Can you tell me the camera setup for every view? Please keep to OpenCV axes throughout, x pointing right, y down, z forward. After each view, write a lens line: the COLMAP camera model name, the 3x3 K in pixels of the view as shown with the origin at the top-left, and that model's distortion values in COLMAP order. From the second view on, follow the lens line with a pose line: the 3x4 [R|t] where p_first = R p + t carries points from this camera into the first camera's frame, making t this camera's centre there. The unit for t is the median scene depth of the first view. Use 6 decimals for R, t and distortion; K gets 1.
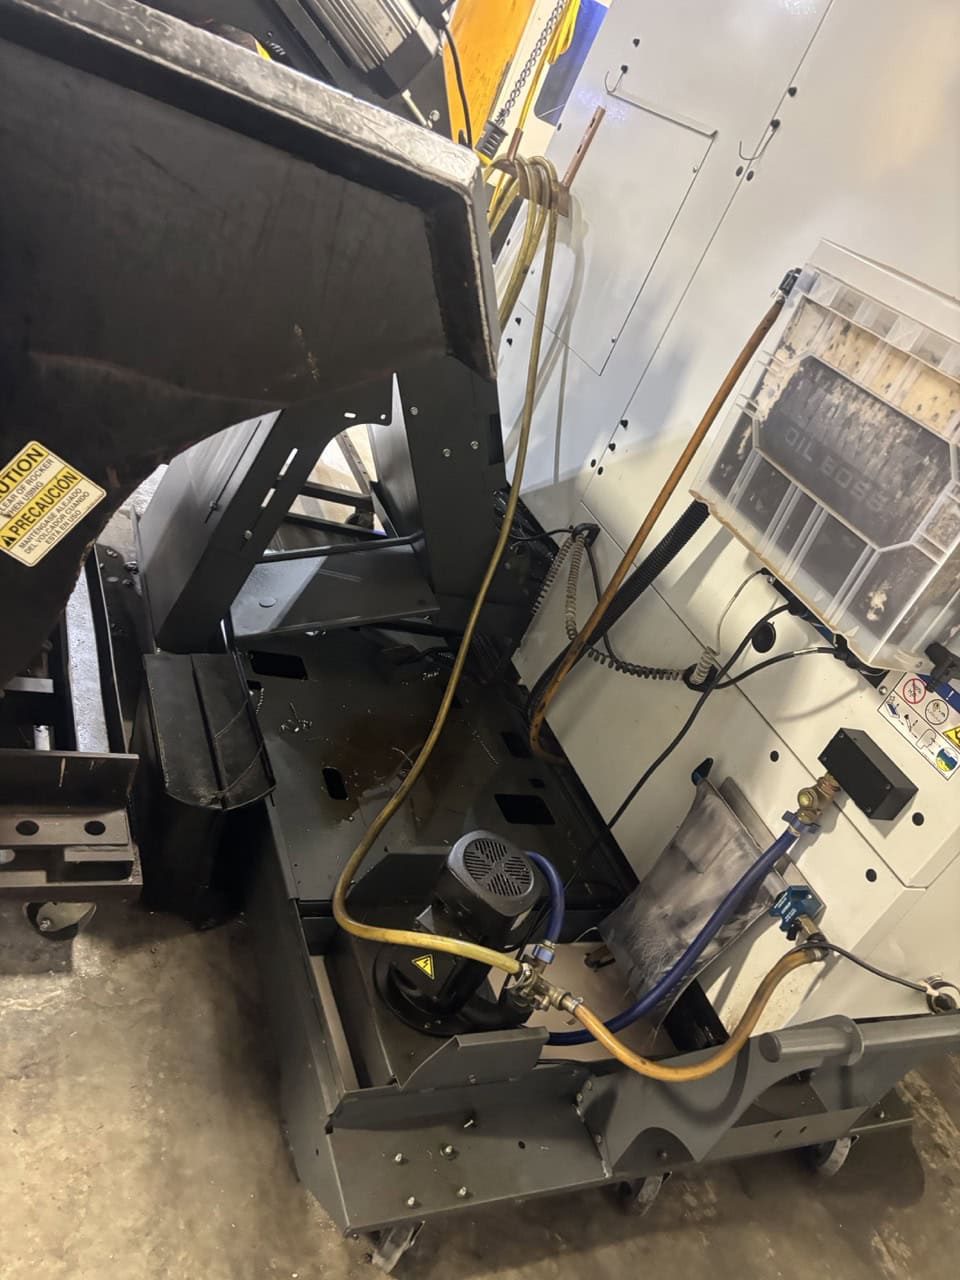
lens RADIAL K [[970.7, 0, 478.3], [0, 970.7, 650.8], [0, 0, 1]] dist [0.015319, 0.001666]
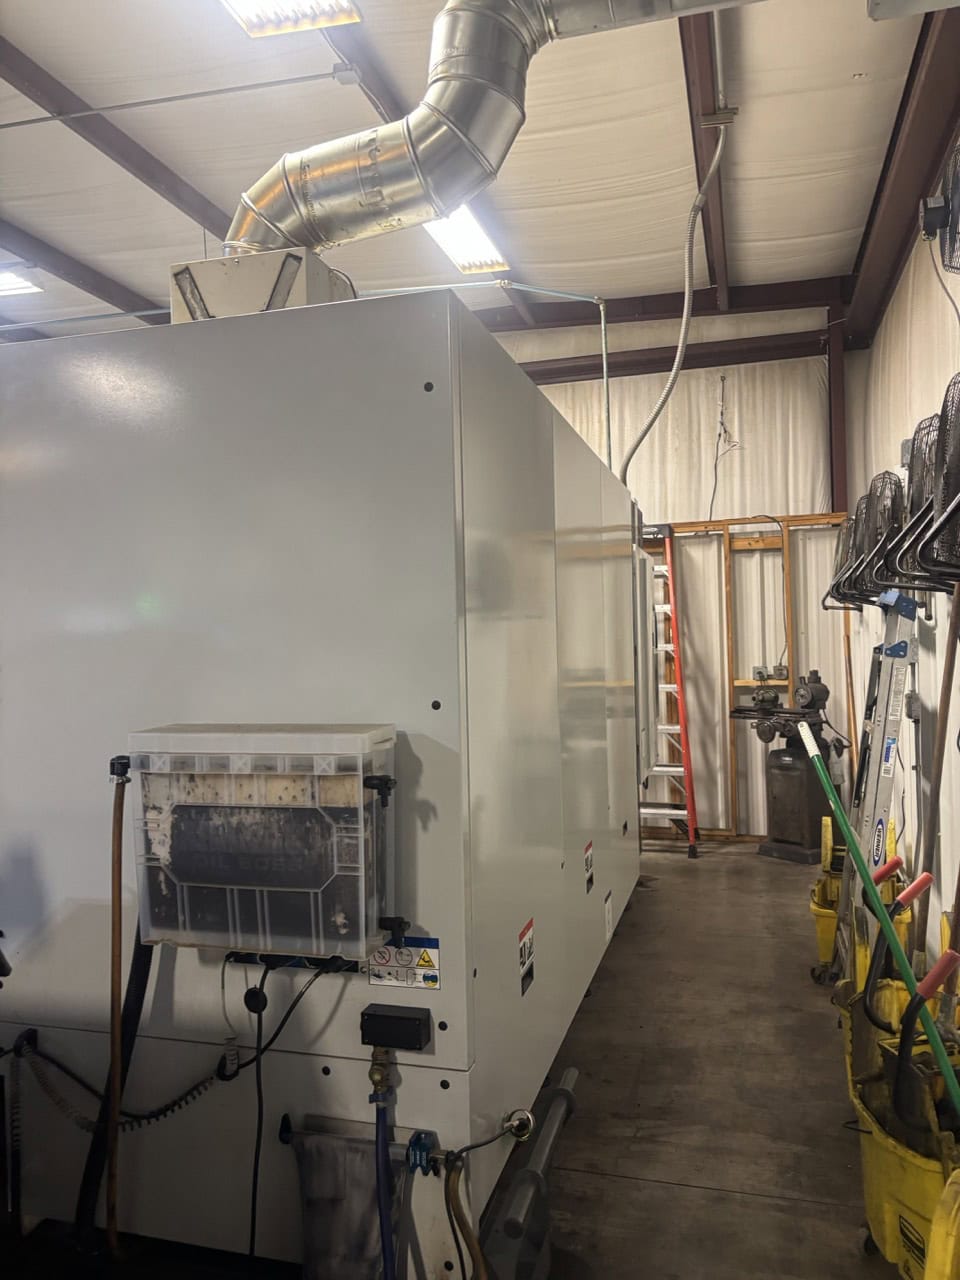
lens RADIAL K [[953.6, 0, 480.0], [0, 953.6, 640.0], [0, 0, 1]] dist [0.003306, 0.007352]
pose [[0.547853, -0.394175, 0.737891, -0.295026], [0.627297, 0.777134, -0.050603, -0.146896], [-0.553494, 0.490600, 0.673020, -0.210905]]
